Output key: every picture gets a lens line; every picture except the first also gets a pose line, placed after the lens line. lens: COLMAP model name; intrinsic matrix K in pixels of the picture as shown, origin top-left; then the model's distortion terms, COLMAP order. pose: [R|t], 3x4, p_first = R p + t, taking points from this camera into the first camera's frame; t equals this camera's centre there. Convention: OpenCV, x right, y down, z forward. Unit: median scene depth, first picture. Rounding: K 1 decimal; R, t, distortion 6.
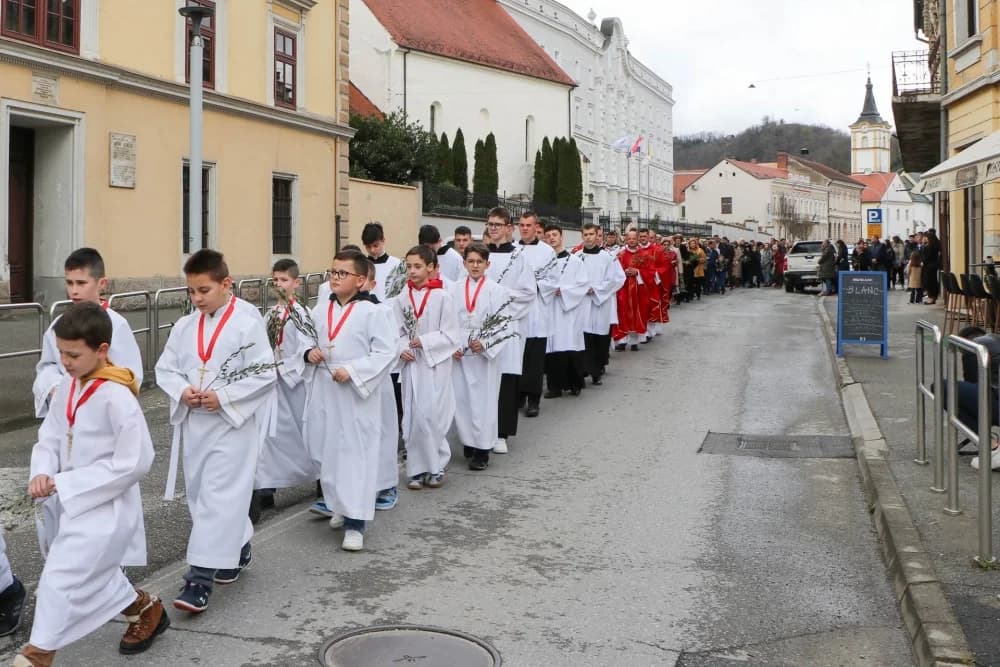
lens RADIAL K [[1074.5, 0, 339.3], [0, 1074.5, 235.0], [0, 0, 1]] dist [-0.207120, 0.206257]
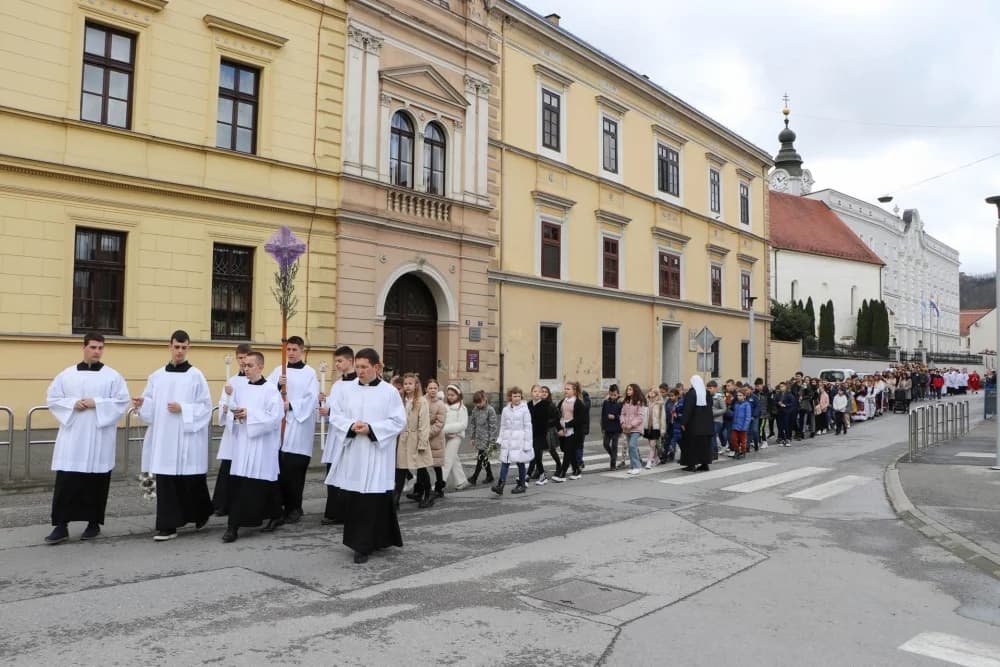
lens RADIAL K [[818.4, 0, 500.0], [0, 818.4, 333.5], [0, 0, 1]] dist [-0.184892, 0.162883]
pose [[0.972483, 0.000871, -0.232972, -0.041377], [-0.006724, 0.999681, -0.024329, -0.007569], [0.232877, 0.025226, 0.972179, -0.188351]]
